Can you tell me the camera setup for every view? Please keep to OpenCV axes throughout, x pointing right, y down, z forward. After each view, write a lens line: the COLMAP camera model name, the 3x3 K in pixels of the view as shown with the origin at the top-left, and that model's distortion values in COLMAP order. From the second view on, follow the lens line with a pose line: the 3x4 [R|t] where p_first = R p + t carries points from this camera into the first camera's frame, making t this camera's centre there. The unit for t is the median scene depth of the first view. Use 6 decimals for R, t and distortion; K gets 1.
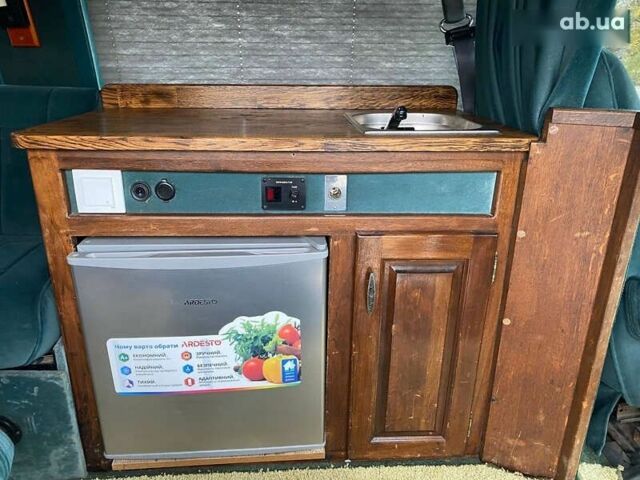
lens RADIAL K [[480.8, 0, 315.3], [0, 480.8, 241.5], [0, 0, 1]] dist [0.051632, -0.060896]
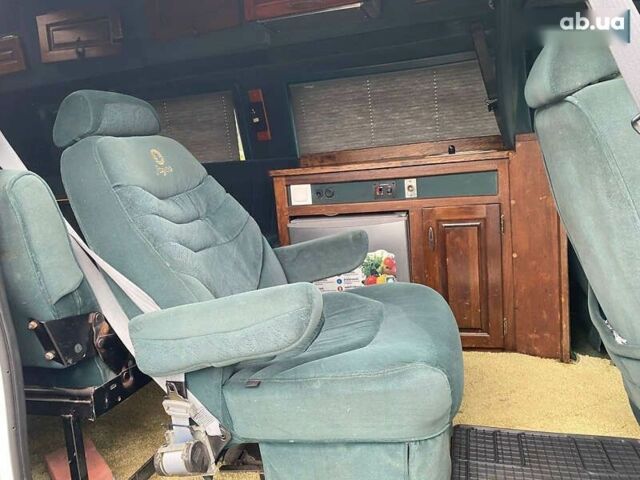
lens RADIAL K [[480.8, 0, 315.3], [0, 480.8, 241.5], [0, 0, 1]] dist [0.051632, -0.060896]
pose [[0.941859, -0.037575, -0.333901, 0.272023], [-0.021686, 0.984858, -0.172000, 0.387915], [0.335308, 0.169240, 0.926783, -0.781853]]
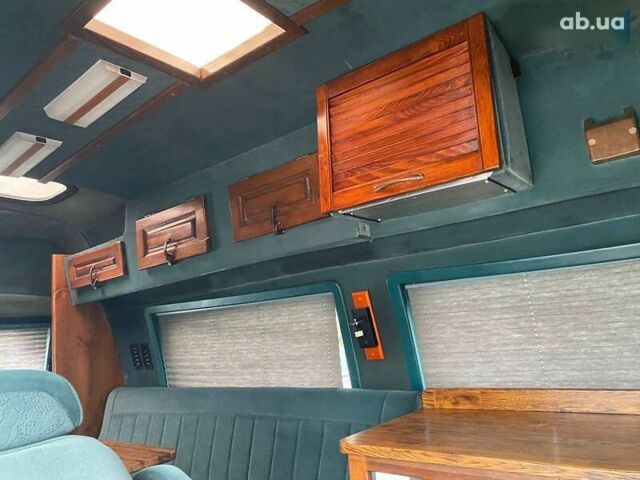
lens RADIAL K [[480.8, 0, 315.3], [0, 480.8, 241.5], [0, 0, 1]] dist [0.051632, -0.060896]
pose [[0.747575, -0.188891, -0.636751, 0.248686], [-0.154987, 0.882626, -0.443791, -0.072579], [0.645841, 0.430455, 0.630553, -0.140968]]
